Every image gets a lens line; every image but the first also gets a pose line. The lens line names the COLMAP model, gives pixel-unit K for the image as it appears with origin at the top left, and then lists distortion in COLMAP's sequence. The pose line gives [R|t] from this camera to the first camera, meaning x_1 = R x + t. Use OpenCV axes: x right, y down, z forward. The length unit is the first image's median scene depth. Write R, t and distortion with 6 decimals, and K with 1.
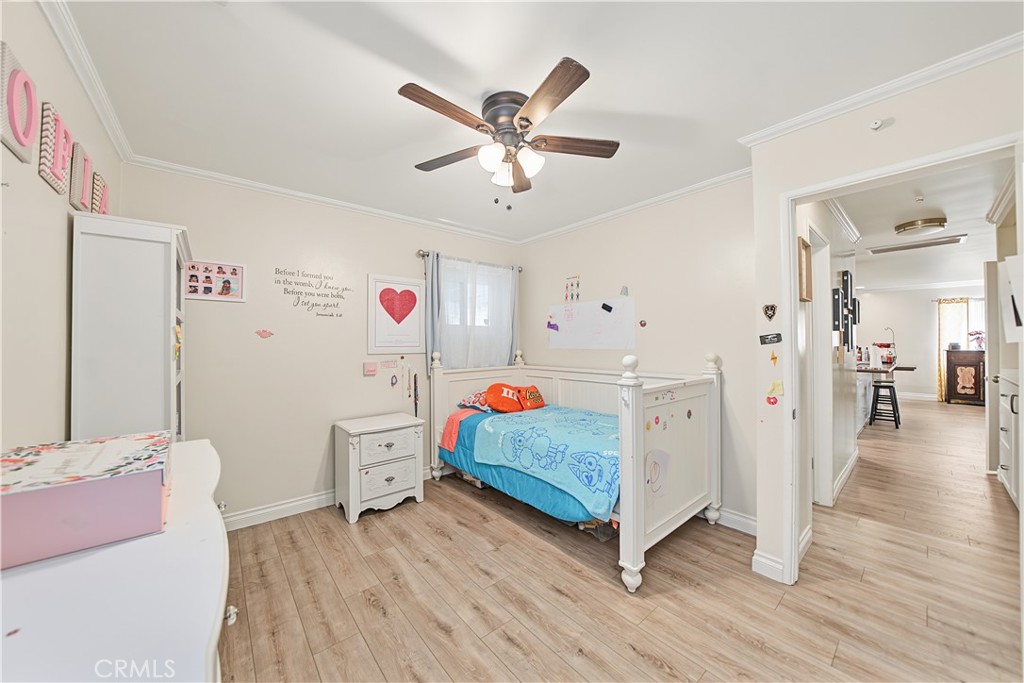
lens RADIAL K [[358.8, 0, 502.3], [0, 358.8, 336.1], [0, 0, 1]] dist [-0.020336, 0.000406]
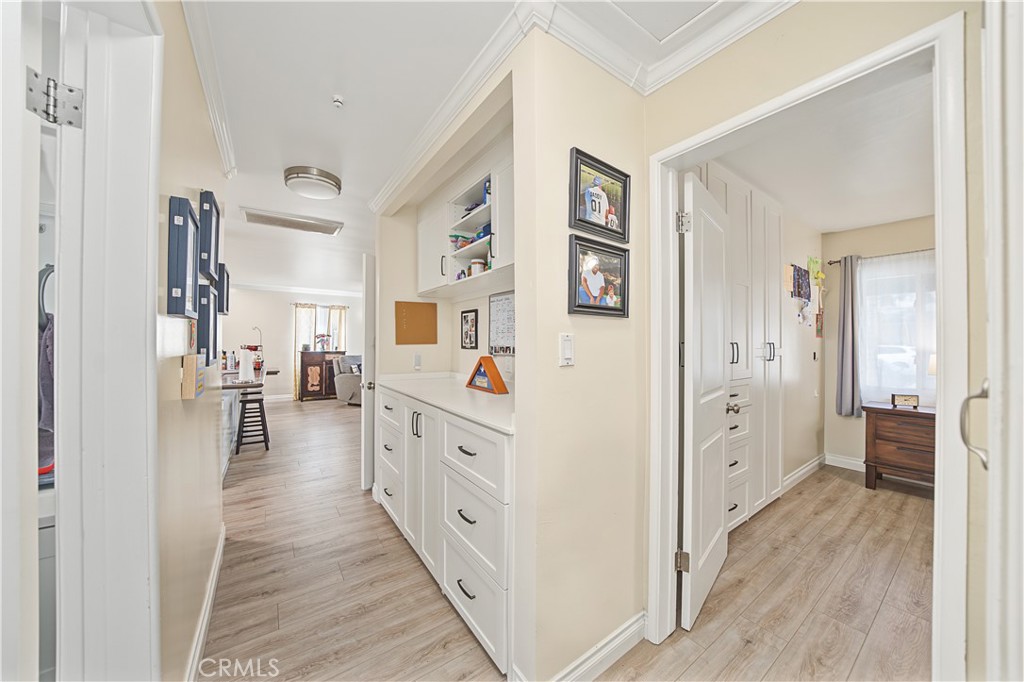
lens RADIAL K [[358.8, 0, 527.6], [0, 358.8, 342.6], [0, 0, 1]] dist [-0.020336, 0.000406]
pose [[0.063017, 0.003230, 0.998007, 0.299752], [-0.017234, 0.999849, -0.002148, 0.004266], [-0.997864, -0.017064, 0.063063, 0.302231]]
